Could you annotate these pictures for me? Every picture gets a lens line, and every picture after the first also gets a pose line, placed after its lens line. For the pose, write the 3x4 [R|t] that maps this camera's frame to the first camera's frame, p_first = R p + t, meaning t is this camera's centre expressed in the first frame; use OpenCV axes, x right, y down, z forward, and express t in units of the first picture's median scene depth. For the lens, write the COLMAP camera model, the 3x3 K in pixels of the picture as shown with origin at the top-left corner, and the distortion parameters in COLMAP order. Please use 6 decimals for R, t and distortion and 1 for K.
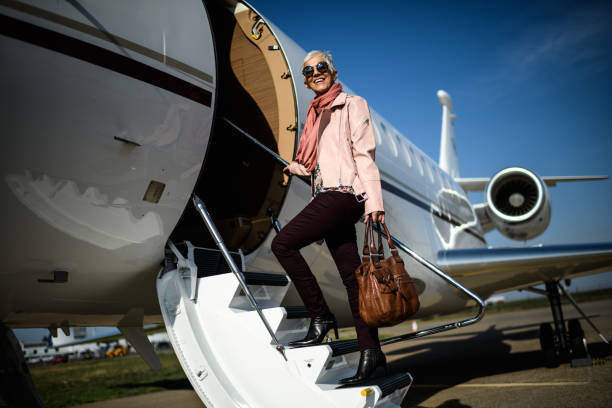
lens RADIAL K [[612.8, 0, 306.0], [0, 612.8, 204.0], [0, 0, 1]] dist [-0.103978, 0.133849]
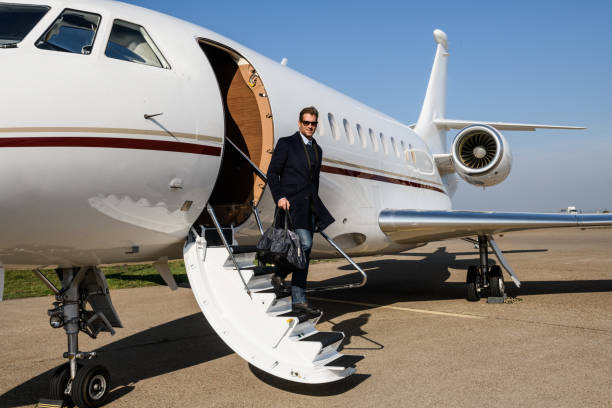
lens RADIAL K [[646.2, 0, 306.0], [0, 646.2, 204.0], [0, 0, 1]] dist [0.065790, 0.002322]
pose [[0.996028, 0.088600, 0.008896, 0.067345], [-0.088810, 0.981173, 0.171503, -0.286732], [0.006466, -0.171611, 0.985144, -0.675620]]
